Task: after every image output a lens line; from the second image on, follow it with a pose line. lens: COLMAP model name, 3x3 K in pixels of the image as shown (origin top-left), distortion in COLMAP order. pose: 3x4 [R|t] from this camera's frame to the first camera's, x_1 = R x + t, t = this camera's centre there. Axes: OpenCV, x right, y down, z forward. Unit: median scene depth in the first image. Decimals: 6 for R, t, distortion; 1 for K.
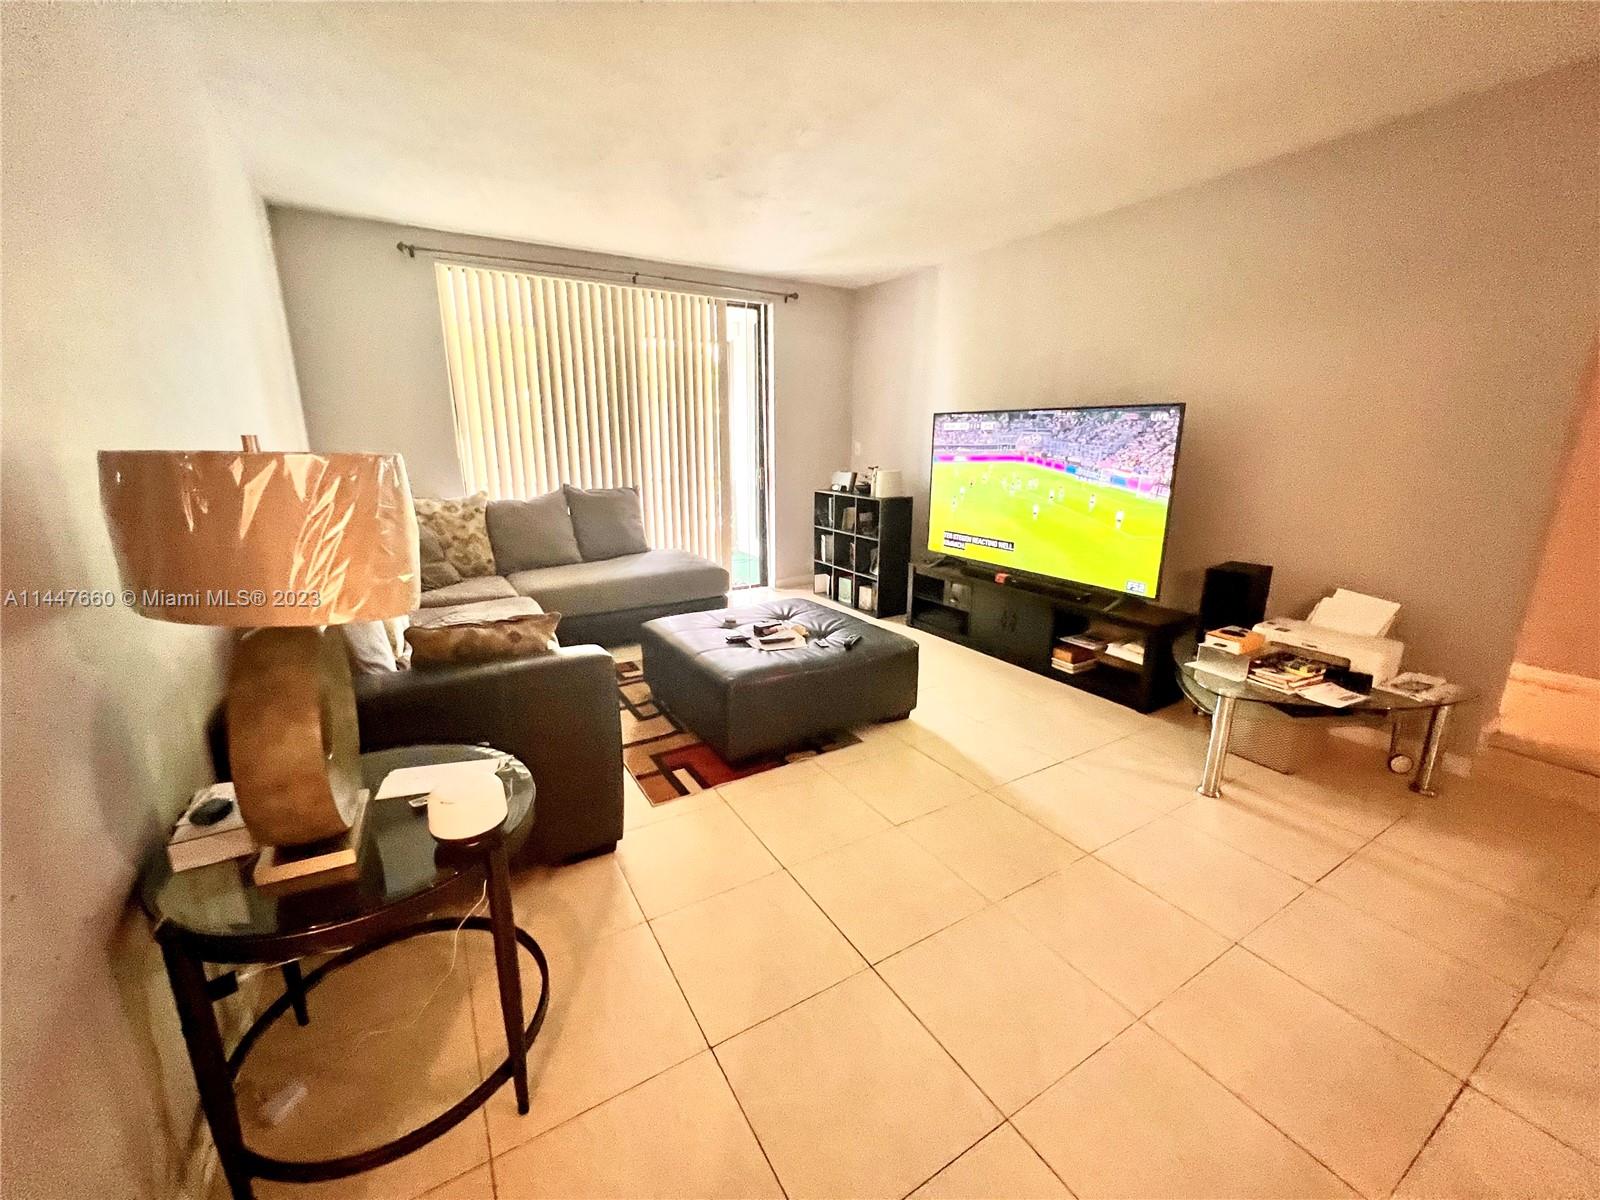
lens RADIAL K [[642.1, 0, 800.0], [0, 642.1, 600.0], [0, 0, 1]] dist [0.001627, 0.000464]
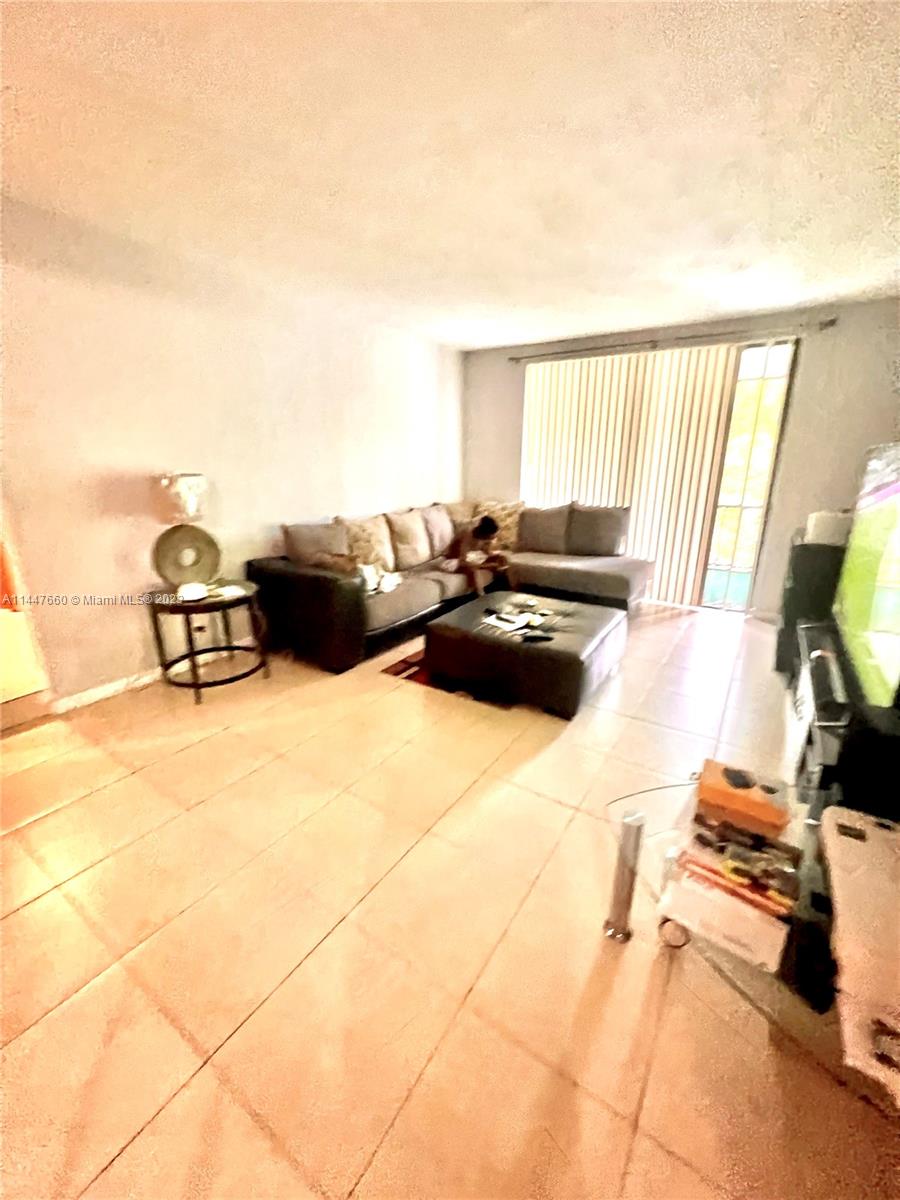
lens RADIAL K [[481.6, 0, 453.5], [0, 481.6, 597.6], [0, 0, 1]] dist [0.001627, 0.000464]
pose [[0.451900, 0.241407, -0.858784, 0.514765], [-0.233003, 0.961211, 0.147591, -0.067384], [0.861102, 0.133403, 0.490620, 0.259895]]
